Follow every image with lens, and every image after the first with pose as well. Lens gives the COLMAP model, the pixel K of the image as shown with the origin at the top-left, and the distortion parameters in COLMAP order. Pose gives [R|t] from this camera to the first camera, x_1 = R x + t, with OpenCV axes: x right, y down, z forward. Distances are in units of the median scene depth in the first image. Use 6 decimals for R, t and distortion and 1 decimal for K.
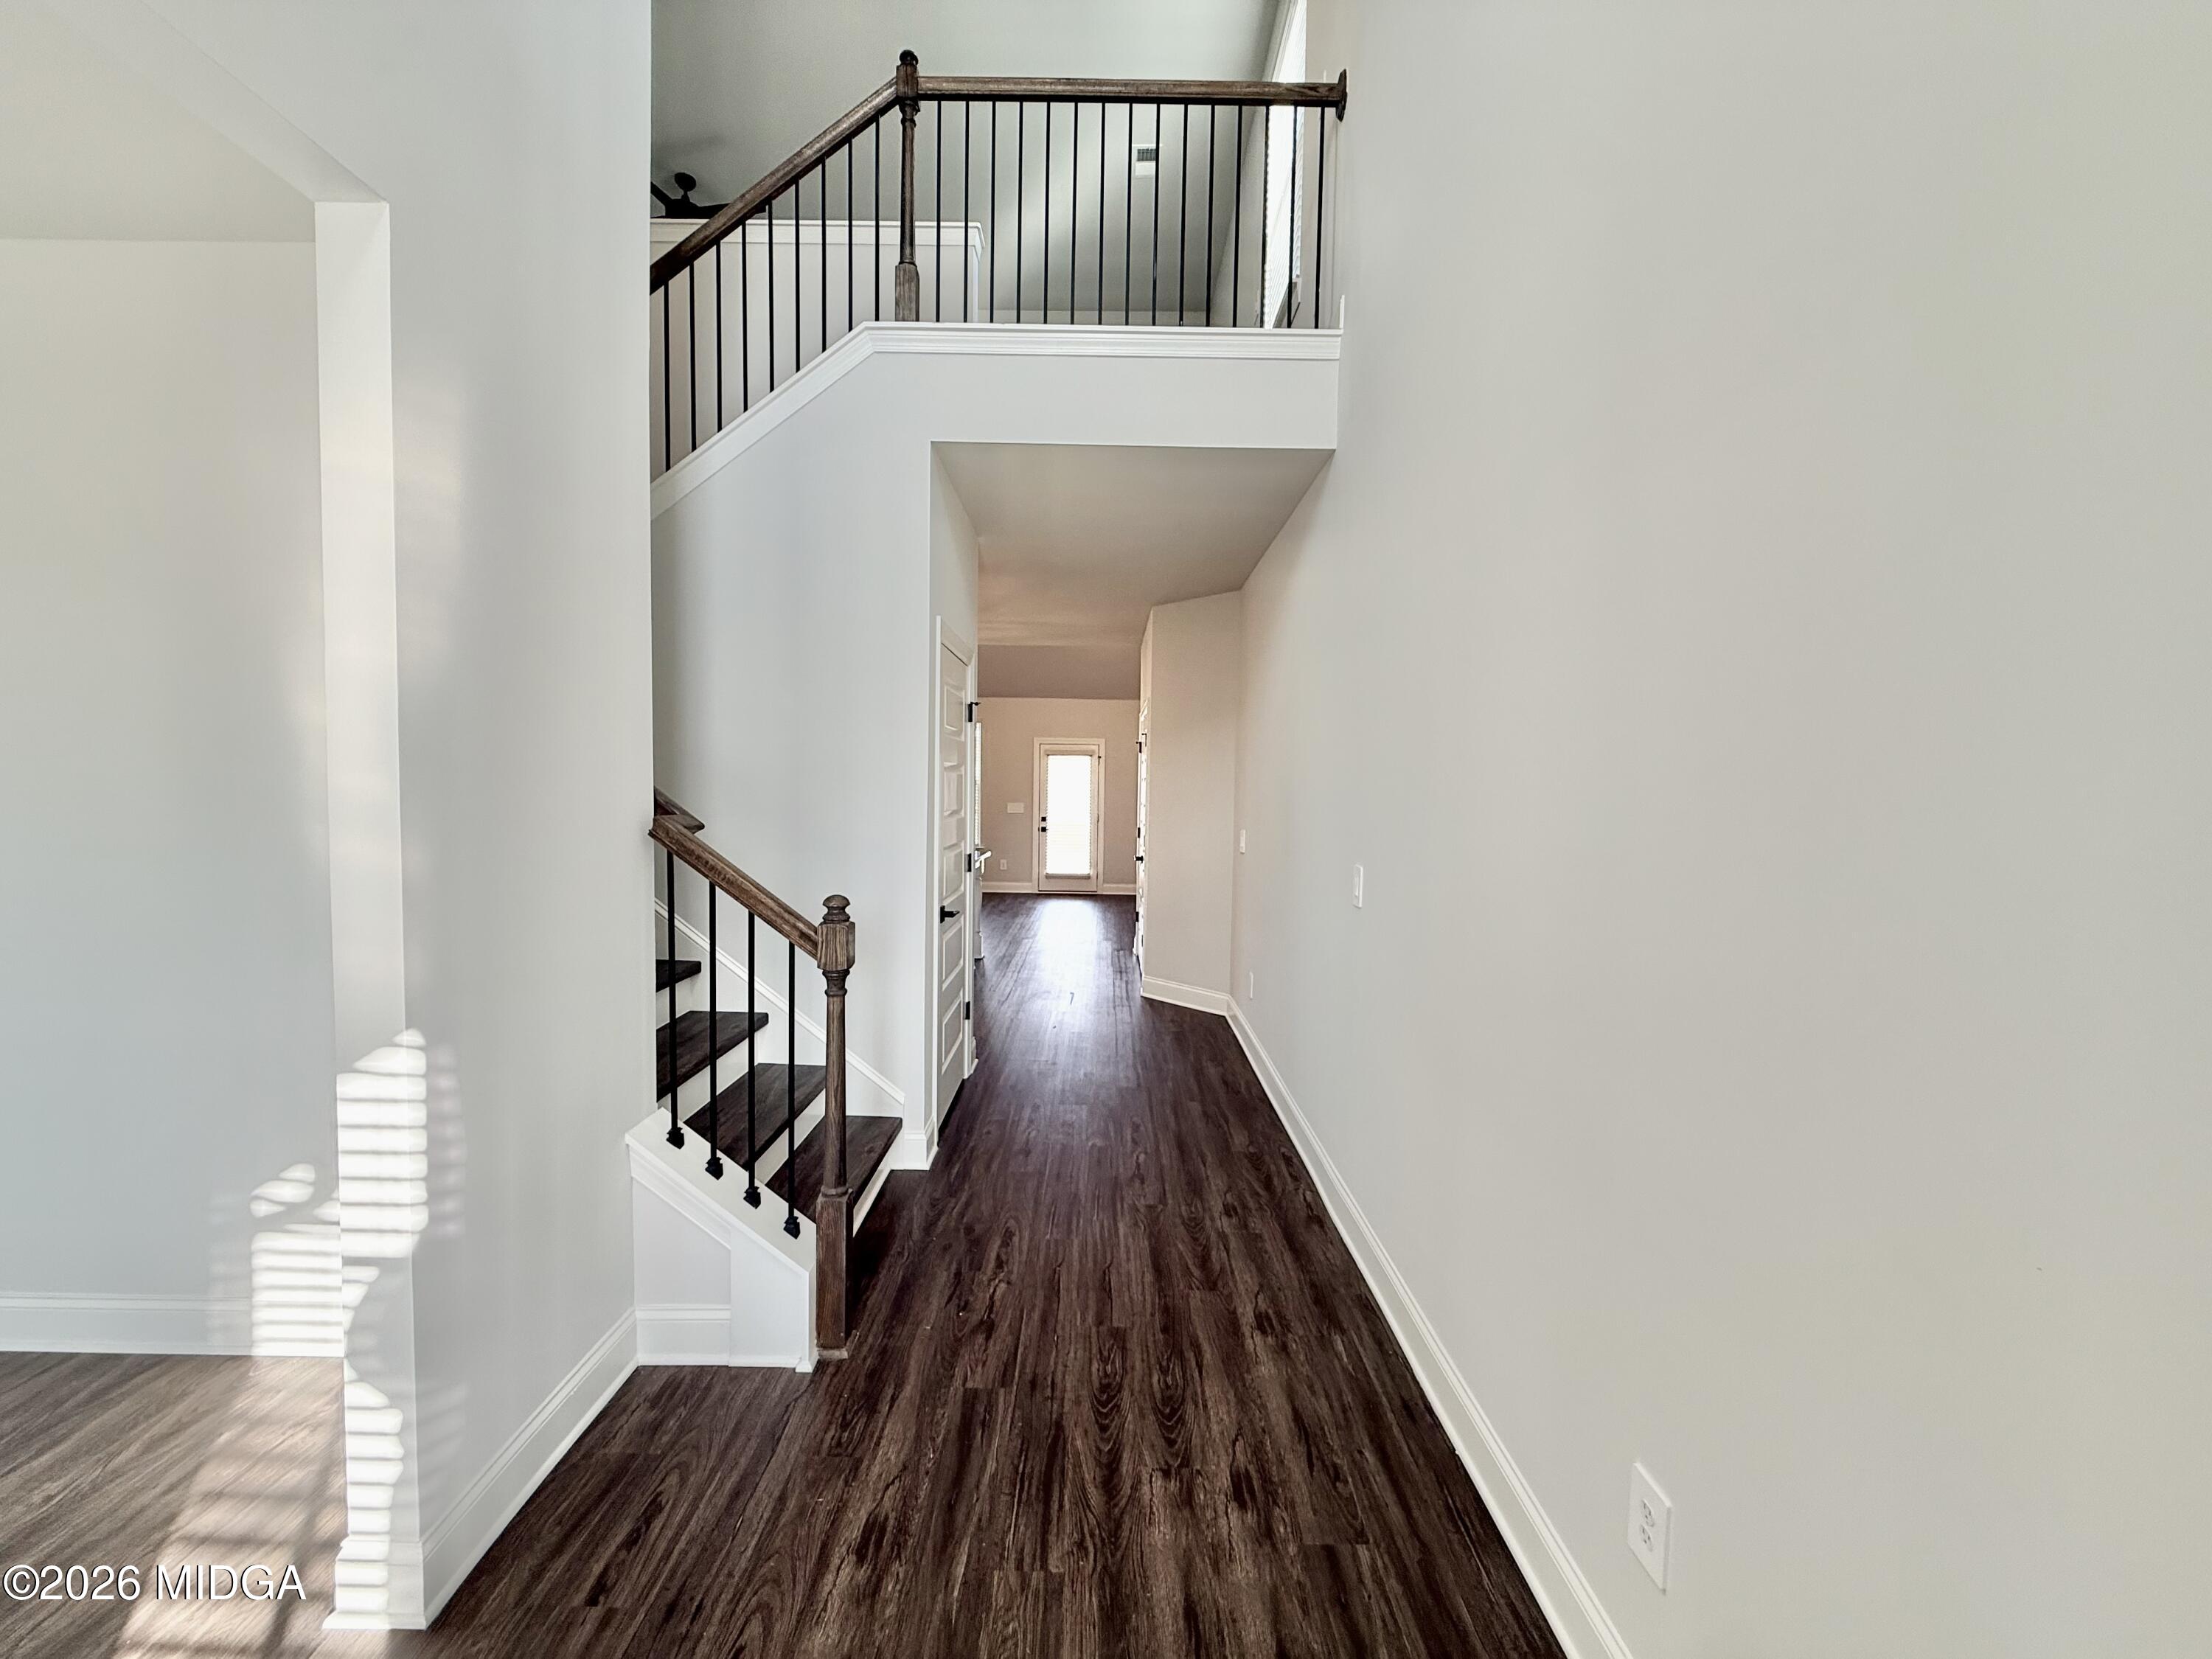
lens RADIAL K [[886.8, 0, 1107.4], [0, 886.8, 823.2], [0, 0, 1]] dist [0.004211, 0.000882]
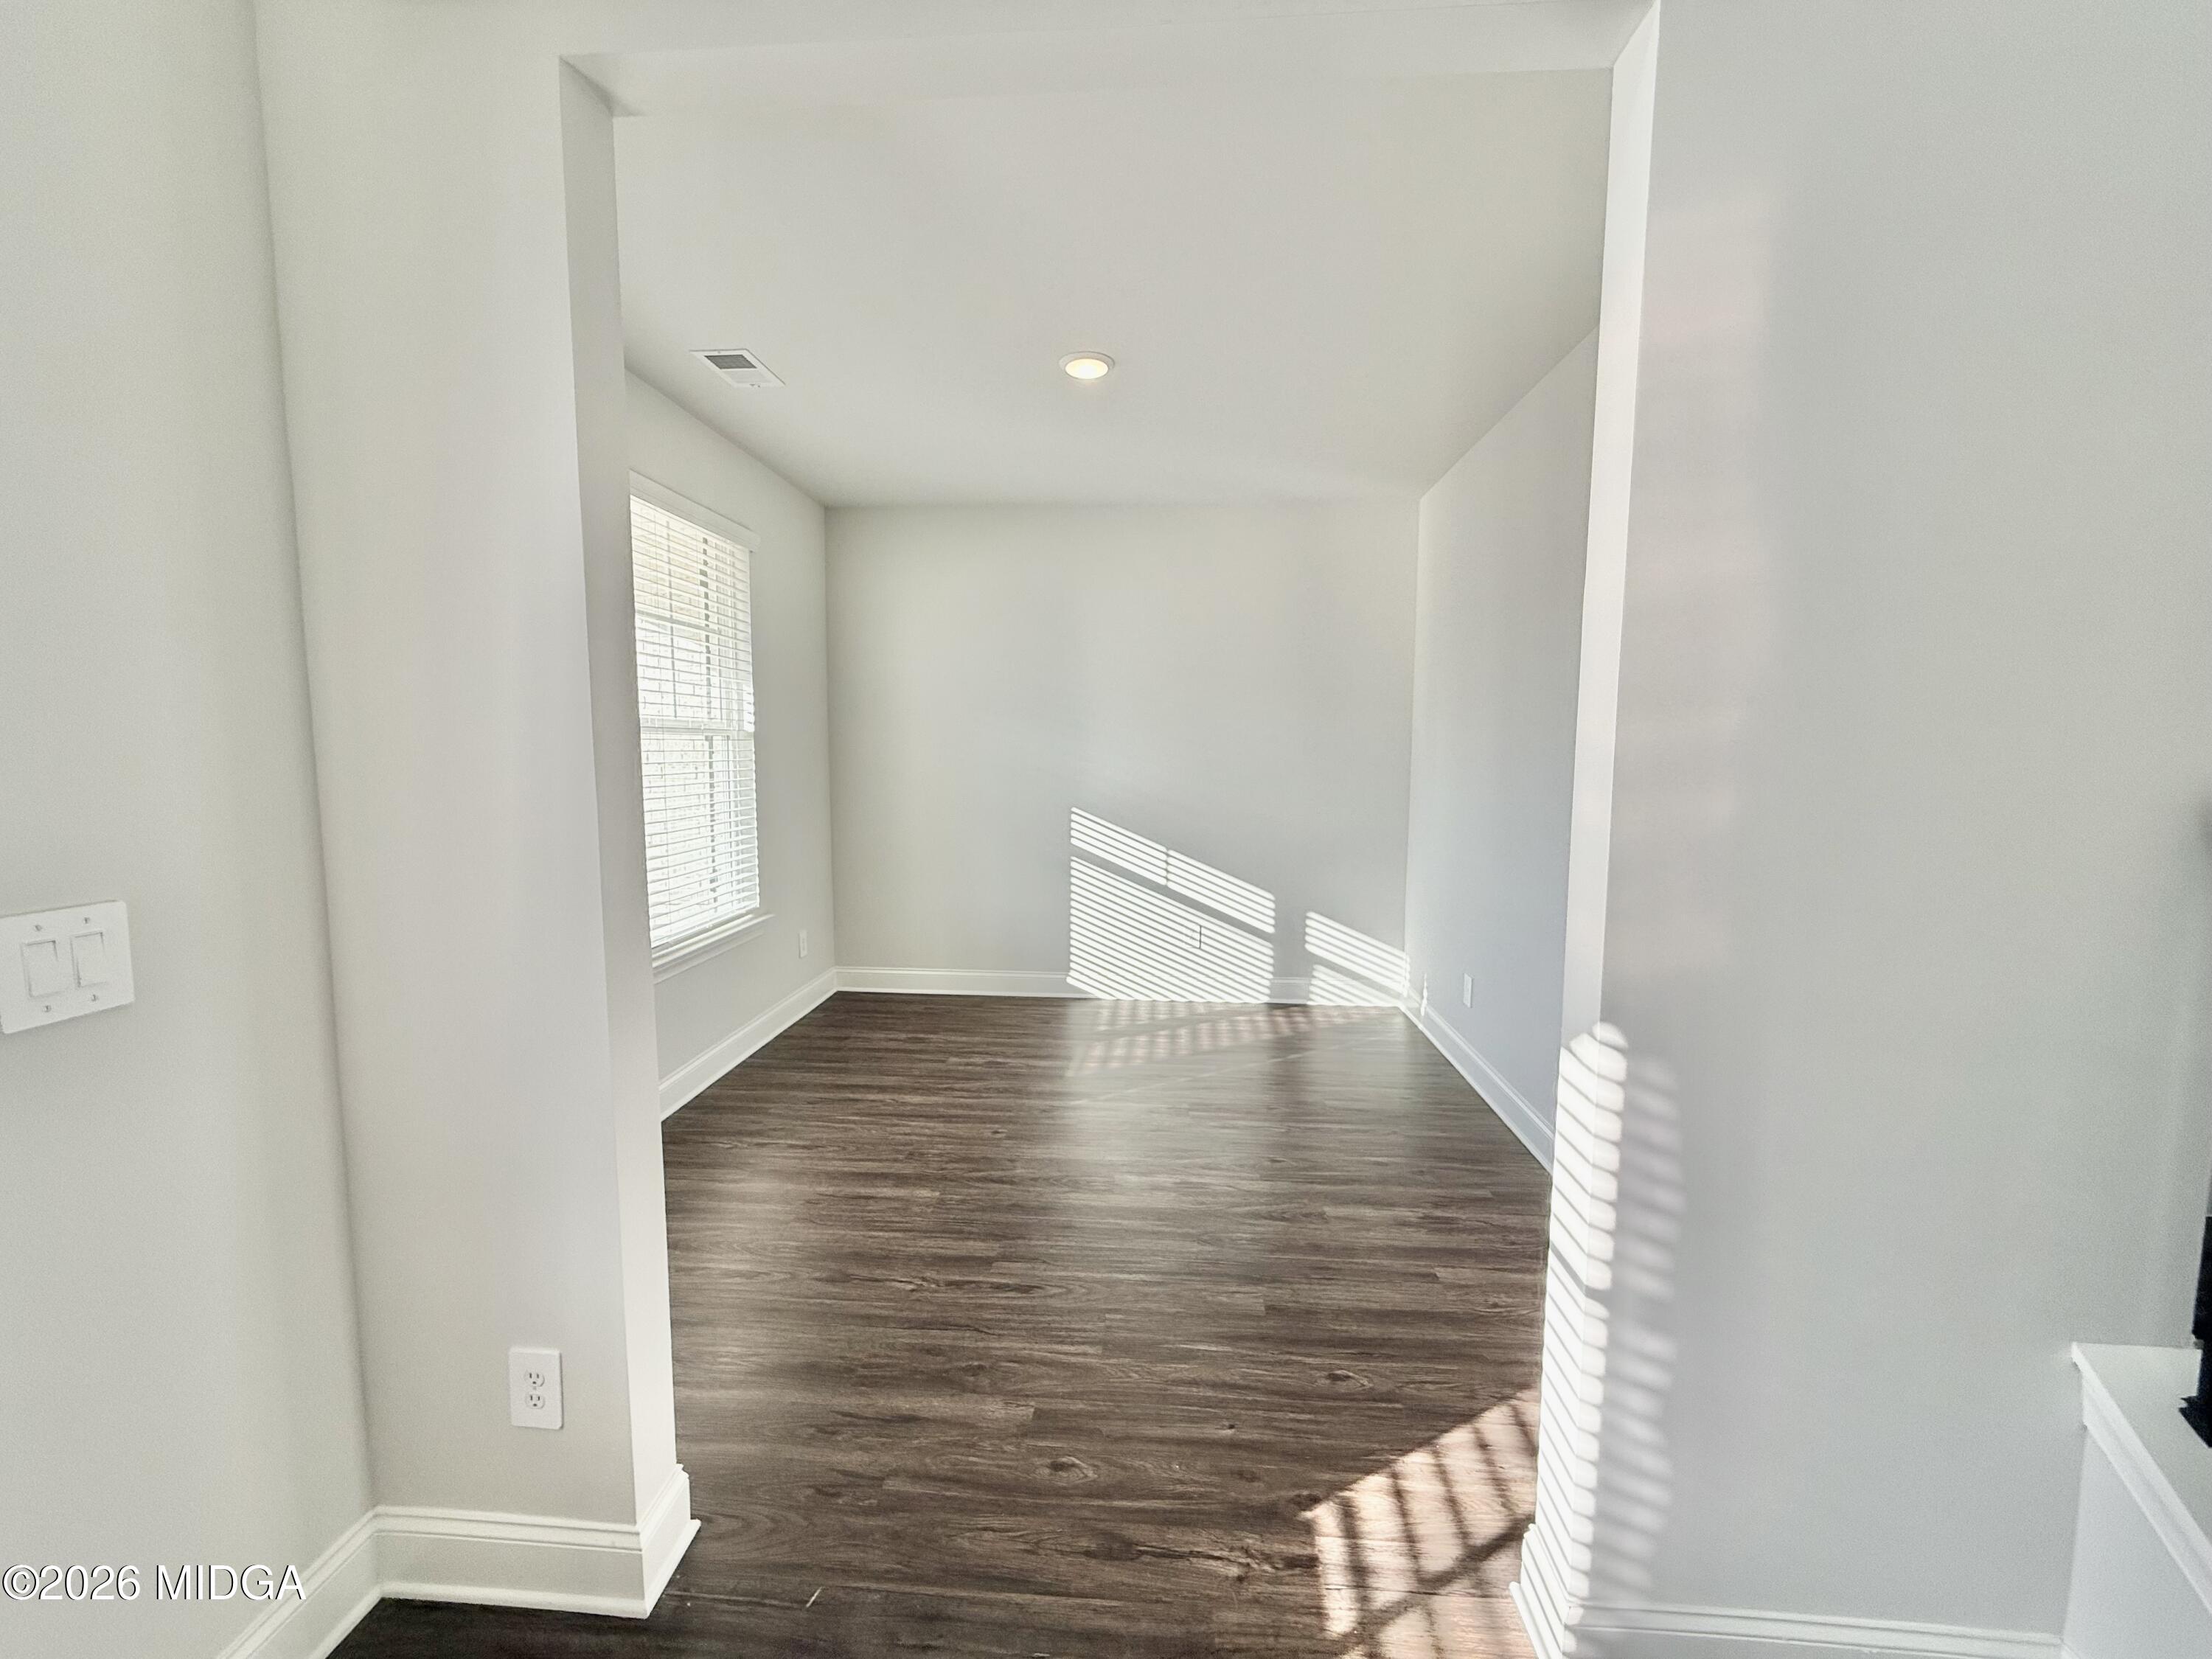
lens RADIAL K [[886.8, 0, 1104.2], [0, 886.8, 826.1], [0, 0, 1]] dist [0.004211, 0.000882]
pose [[-0.079169, 0.073499, -0.994148, 0.046477], [-0.043698, 0.996064, 0.077121, 0.000386], [0.995903, 0.049548, -0.075646, 0.337118]]
